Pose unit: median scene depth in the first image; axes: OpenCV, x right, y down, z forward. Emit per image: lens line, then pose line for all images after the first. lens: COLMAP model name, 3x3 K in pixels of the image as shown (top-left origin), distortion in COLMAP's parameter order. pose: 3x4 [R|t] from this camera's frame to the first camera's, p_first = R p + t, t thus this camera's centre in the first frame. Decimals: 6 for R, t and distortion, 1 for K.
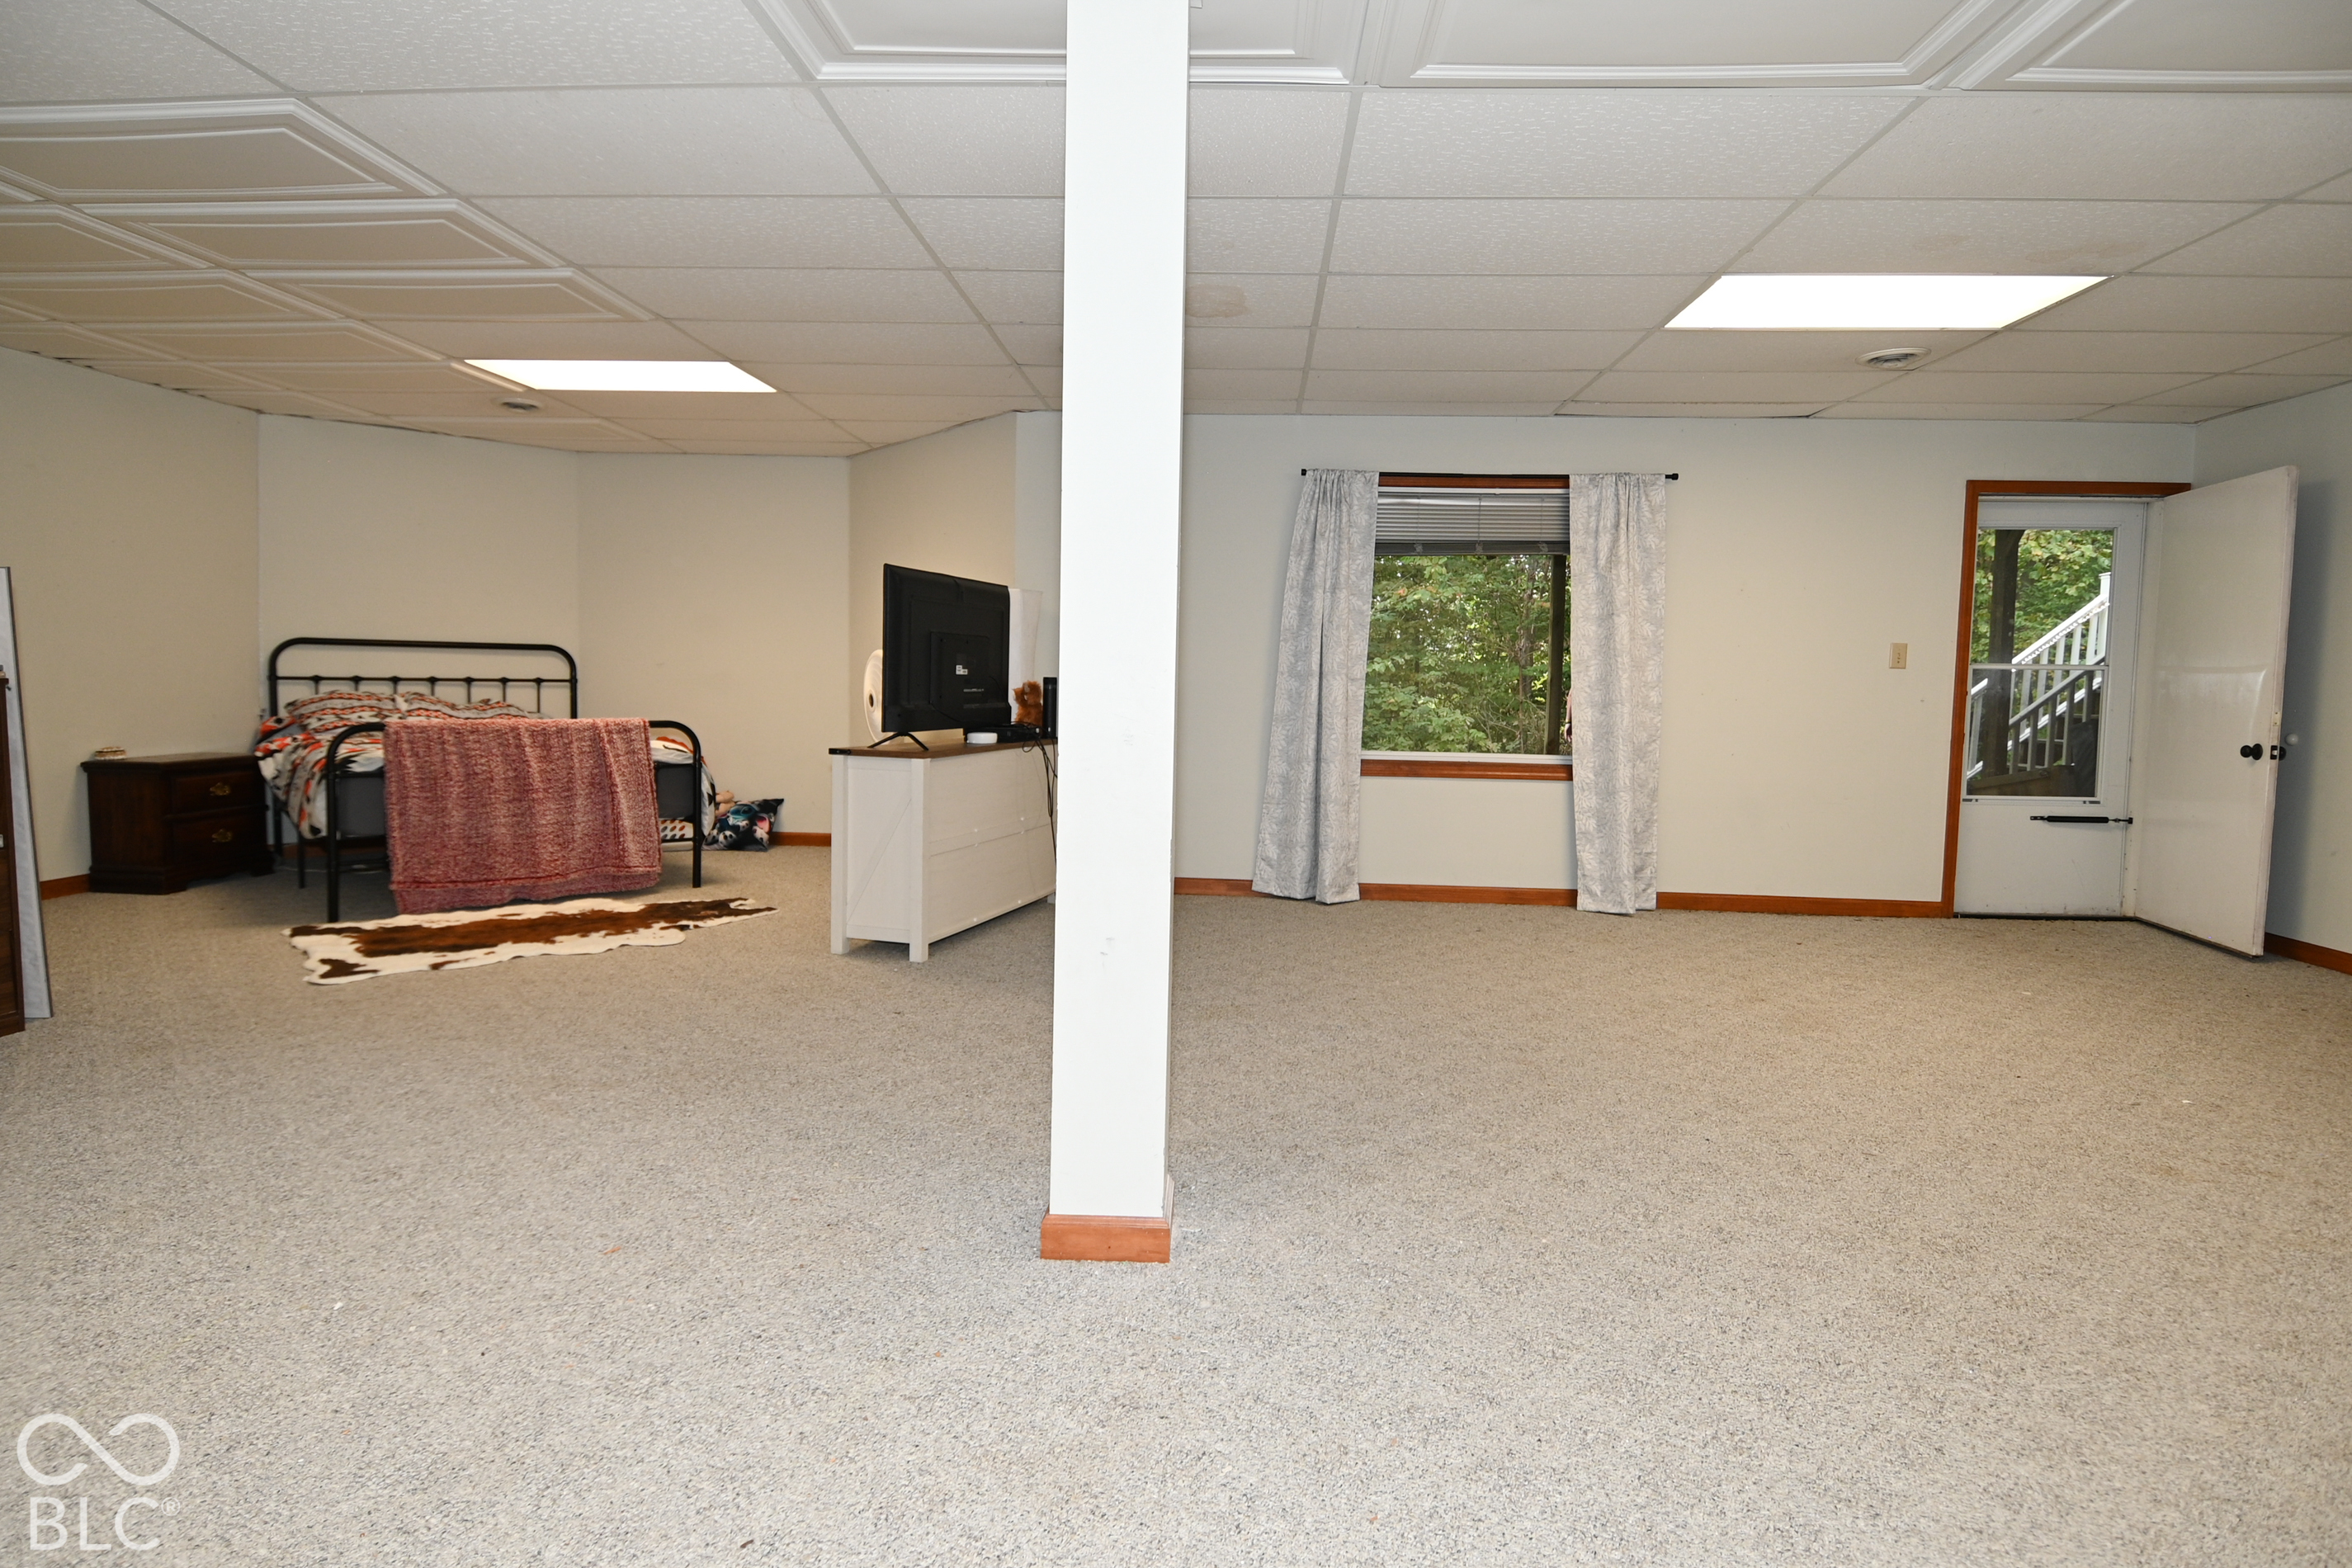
lens RADIAL K [[1233.9, 0, 1178.6], [0, 1233.9, 758.7], [0, 0, 1]] dist [0.028144, -0.037195]
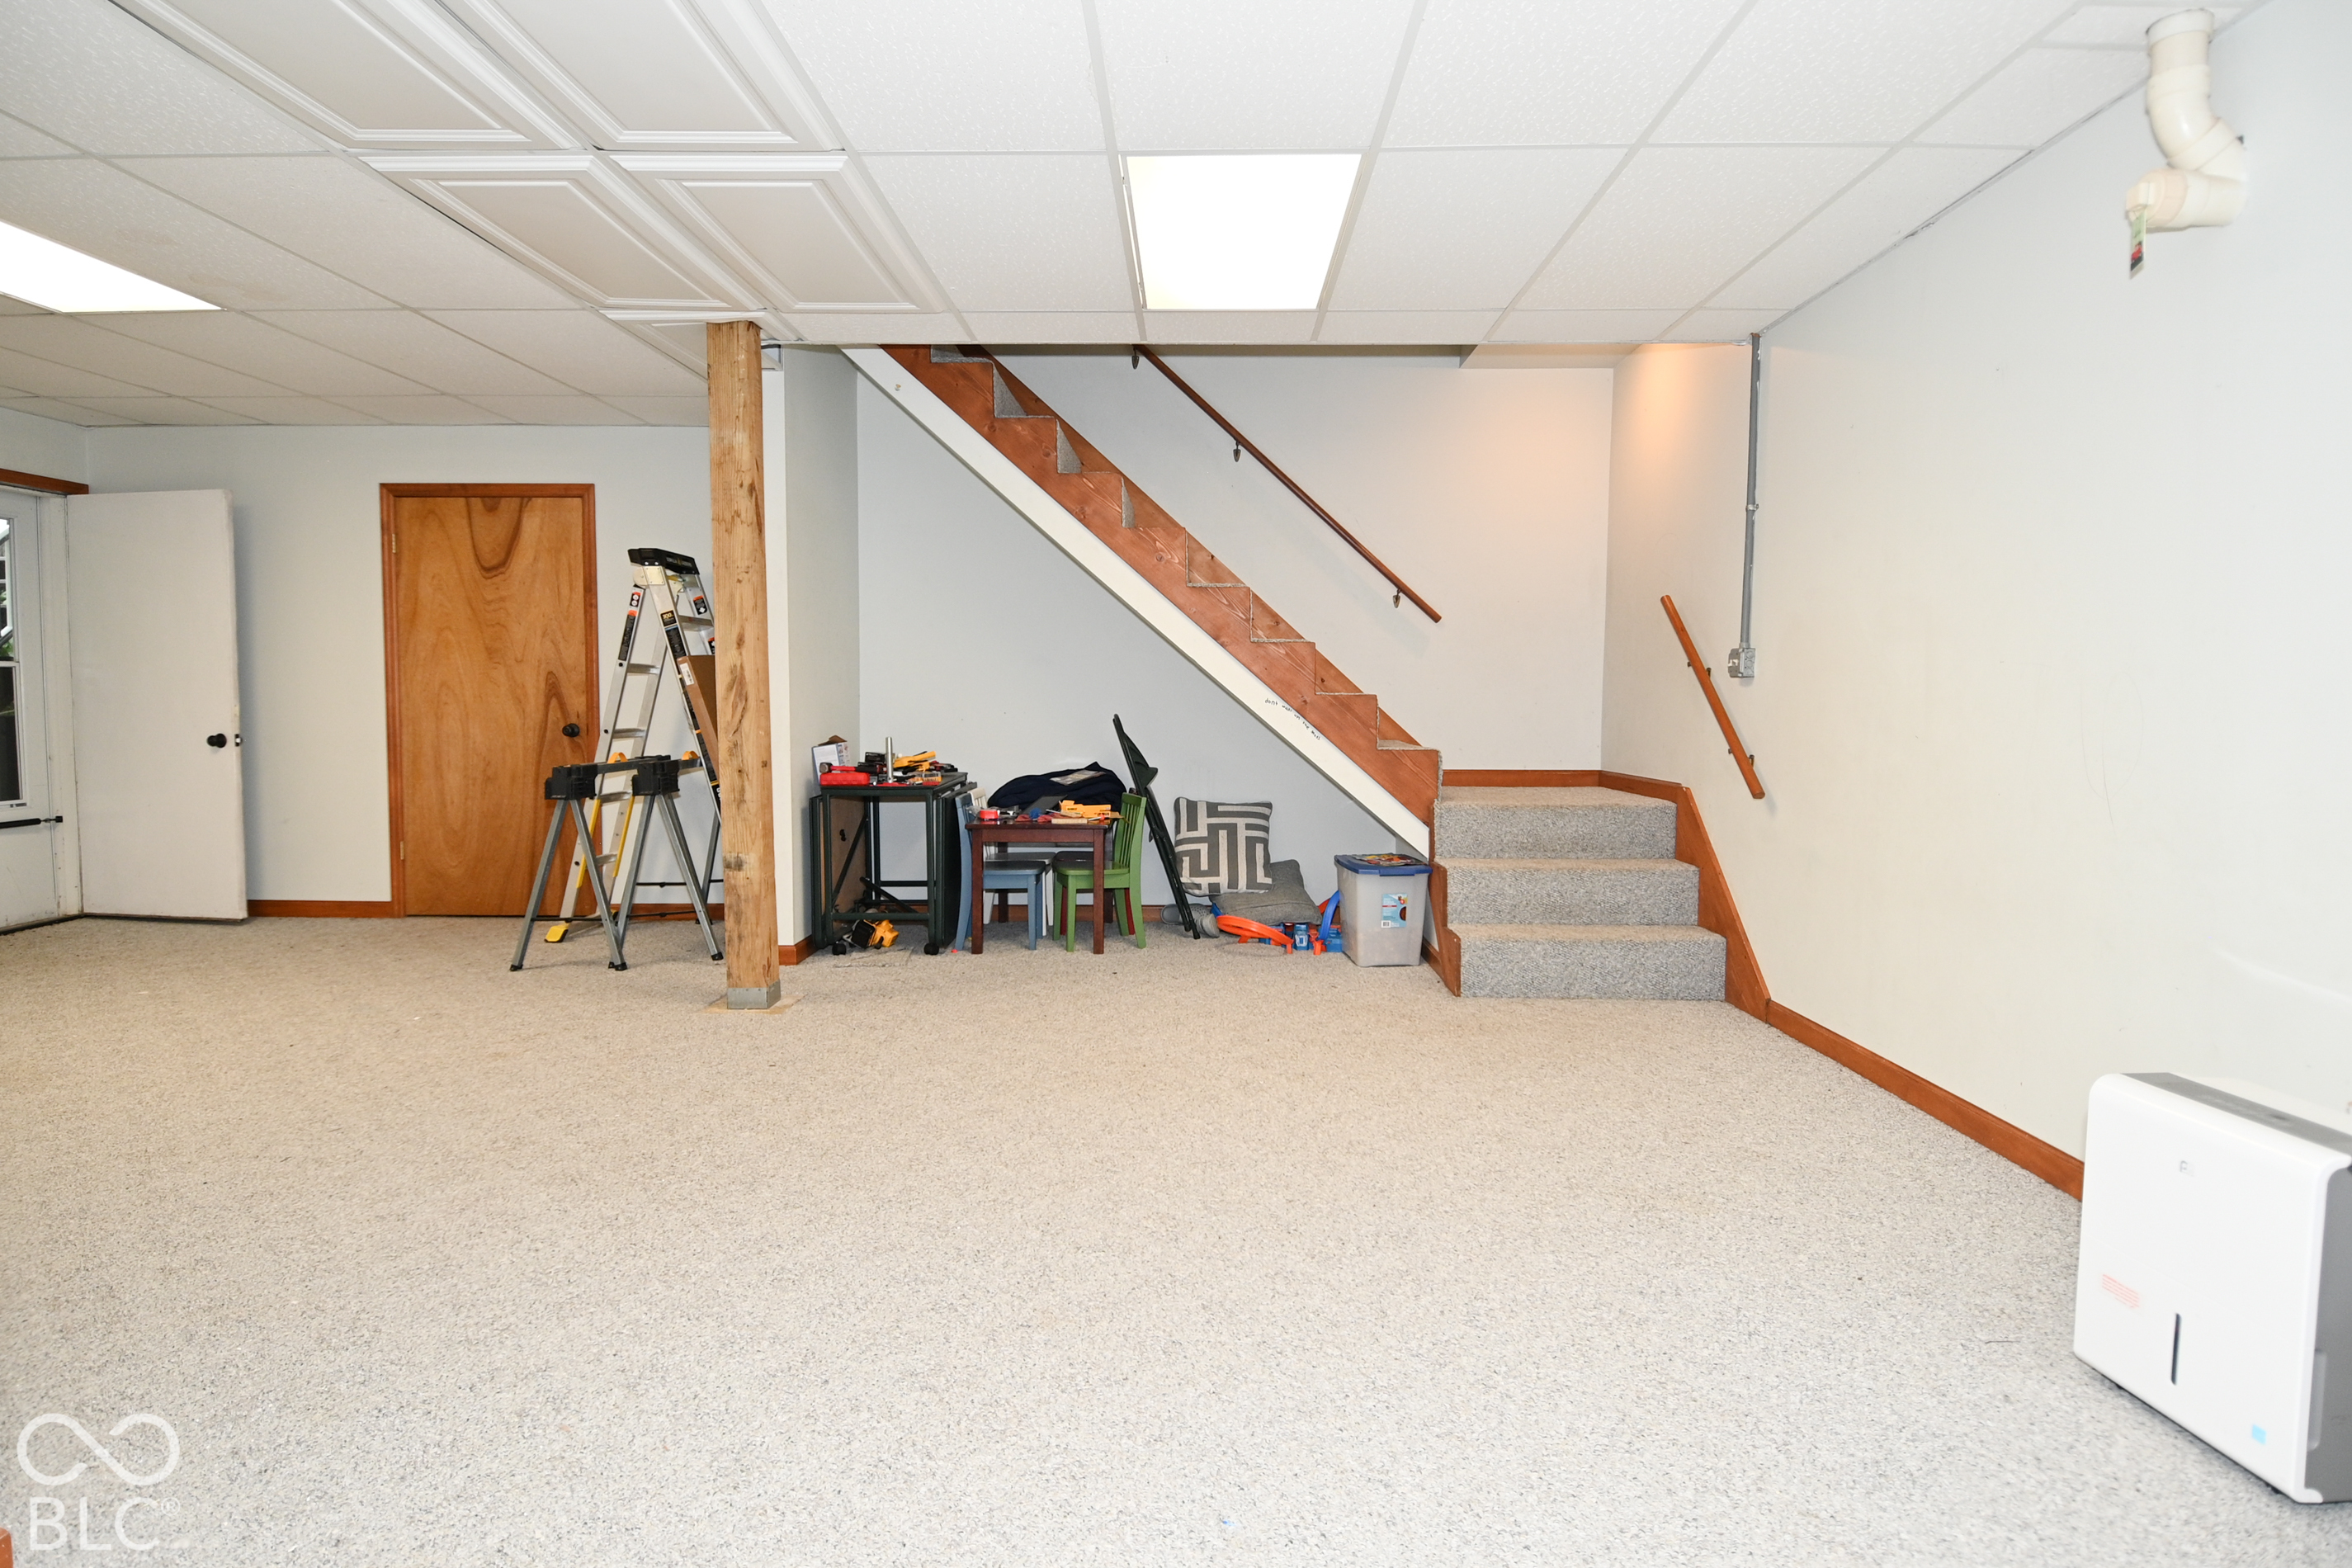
lens RADIAL K [[1233.9, 0, 1178.6], [0, 1233.9, 758.7], [0, 0, 1]] dist [0.028144, -0.037195]
pose [[-0.041711, -0.067827, 0.996825, -0.252318], [0.058588, 0.995810, 0.070209, -0.015006], [-0.997410, 0.061331, -0.037562, 0.147546]]
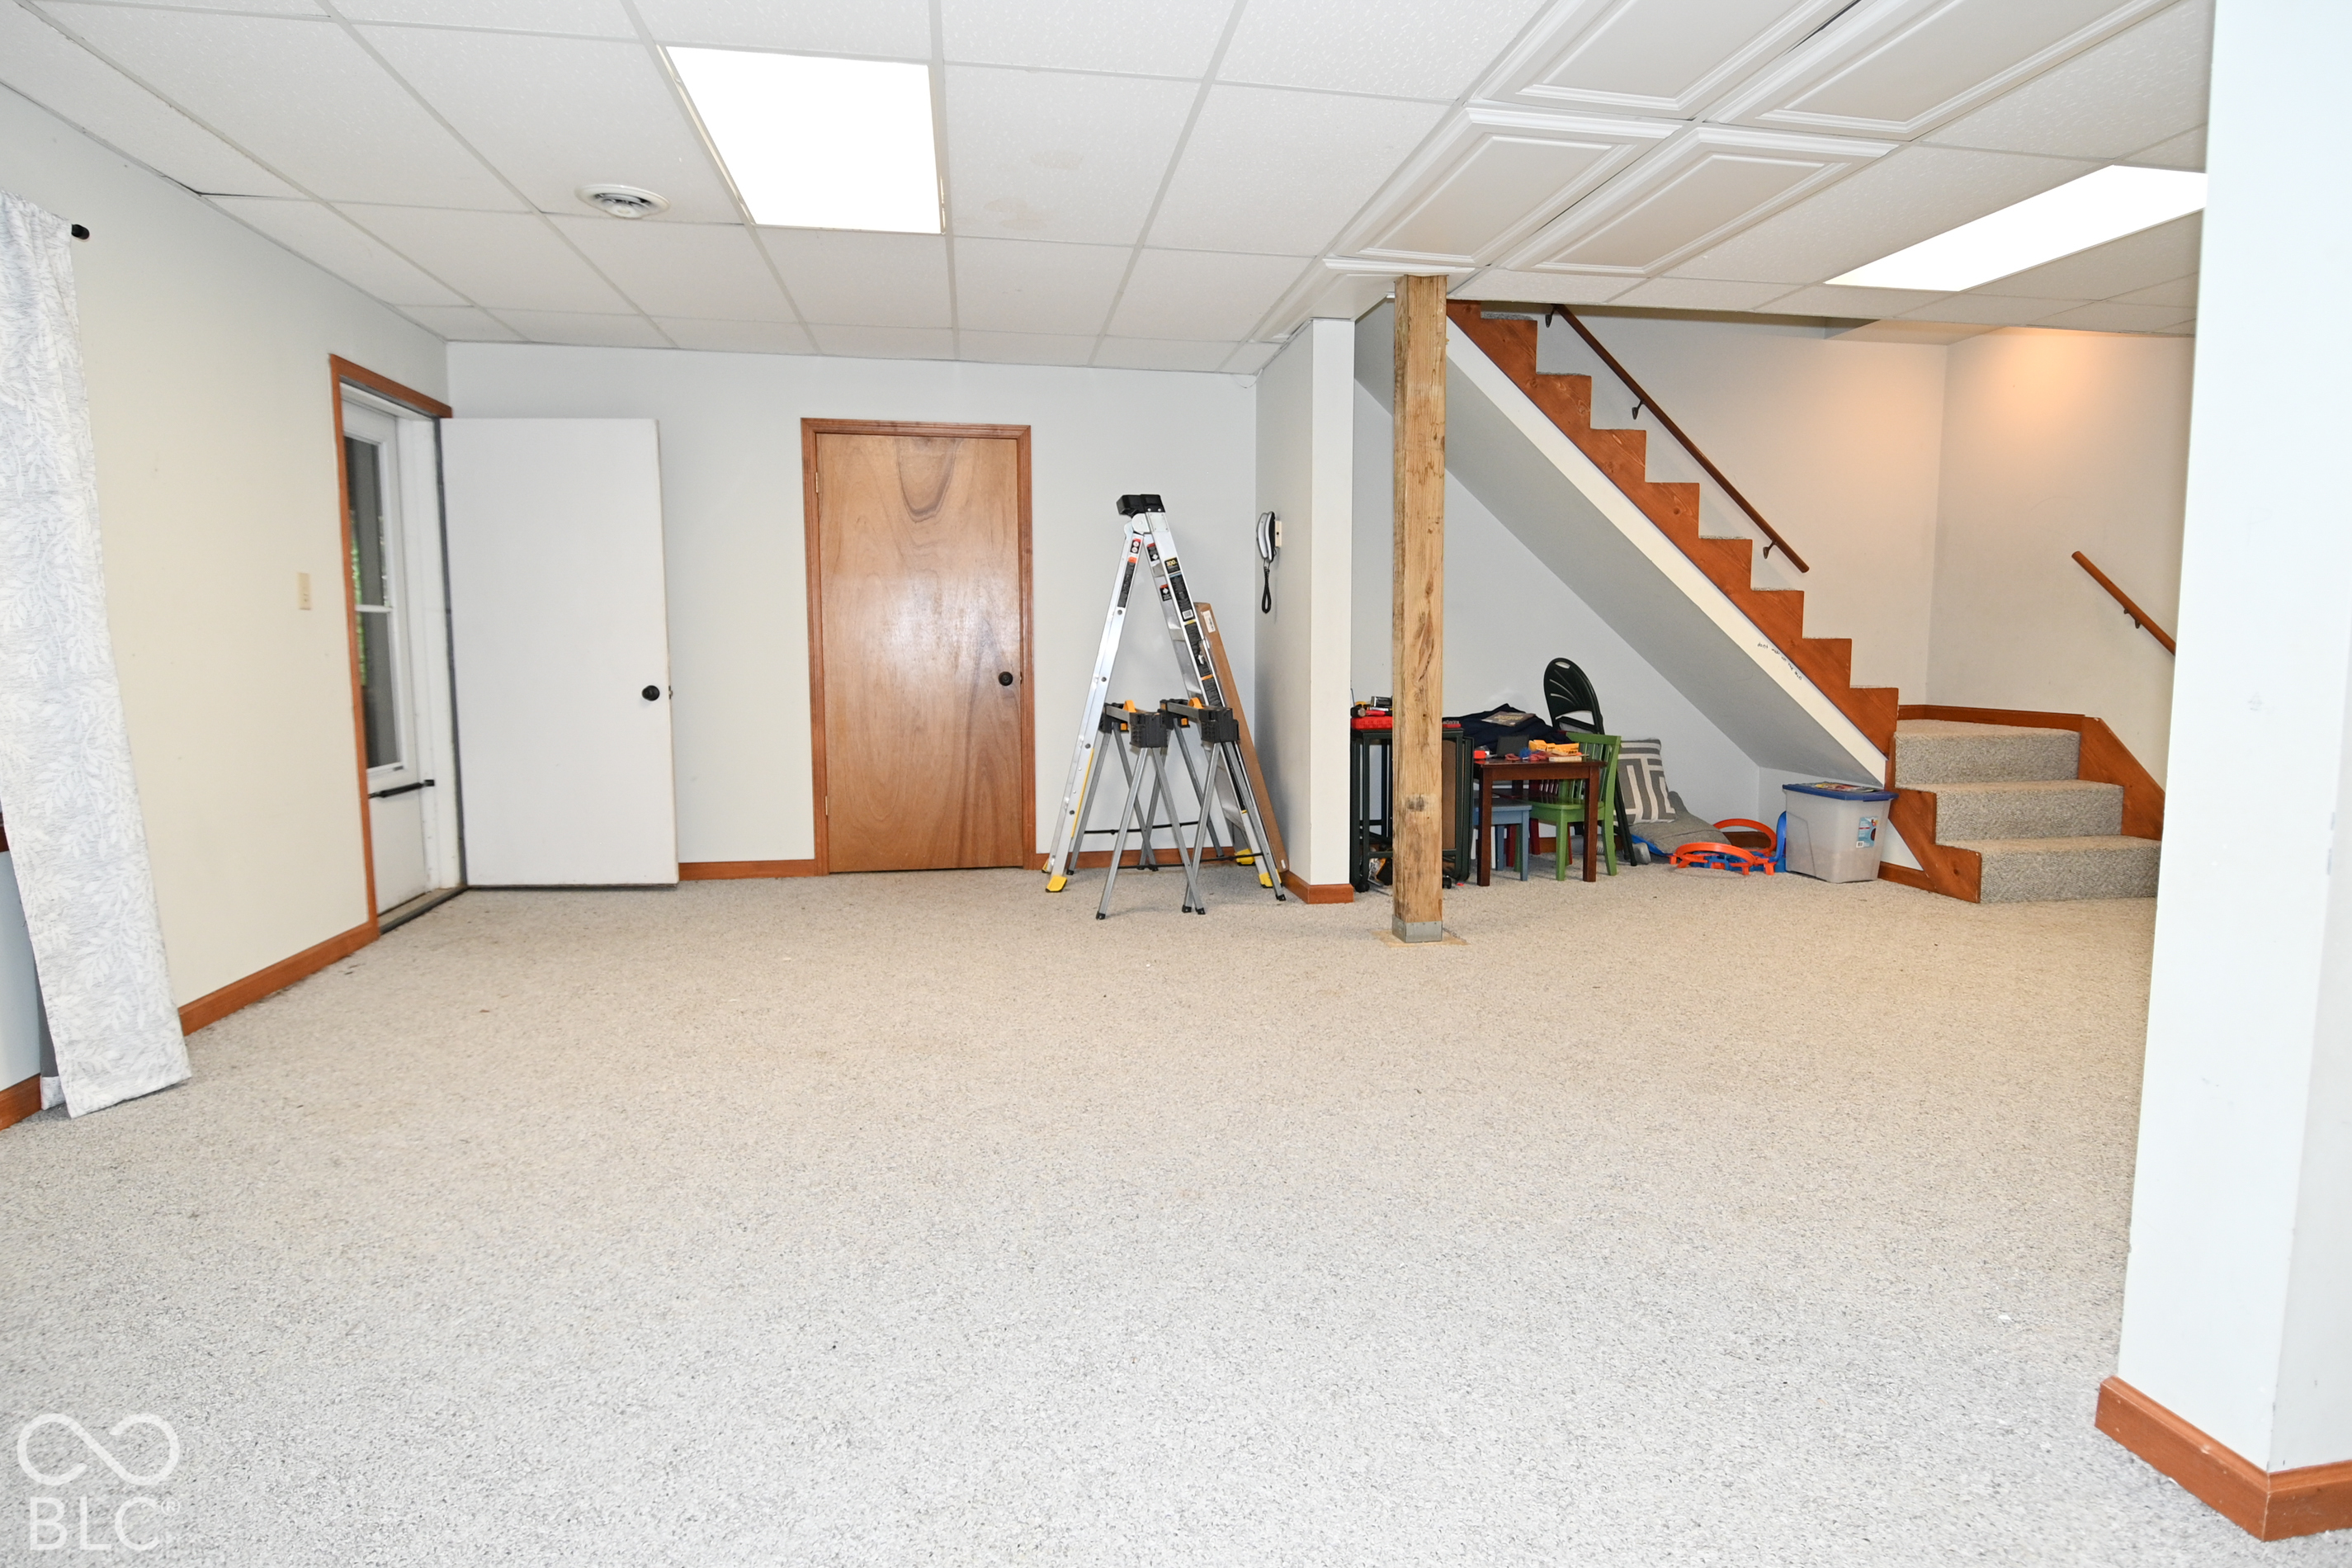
lens RADIAL K [[1233.9, 0, 1178.6], [0, 1233.9, 758.7], [0, 0, 1]] dist [0.028144, -0.037195]
pose [[-0.223088, -0.109996, 0.968572, -0.217752], [0.058267, 0.990332, 0.125888, -0.049384], [-0.973055, 0.084519, -0.214522, 0.688785]]
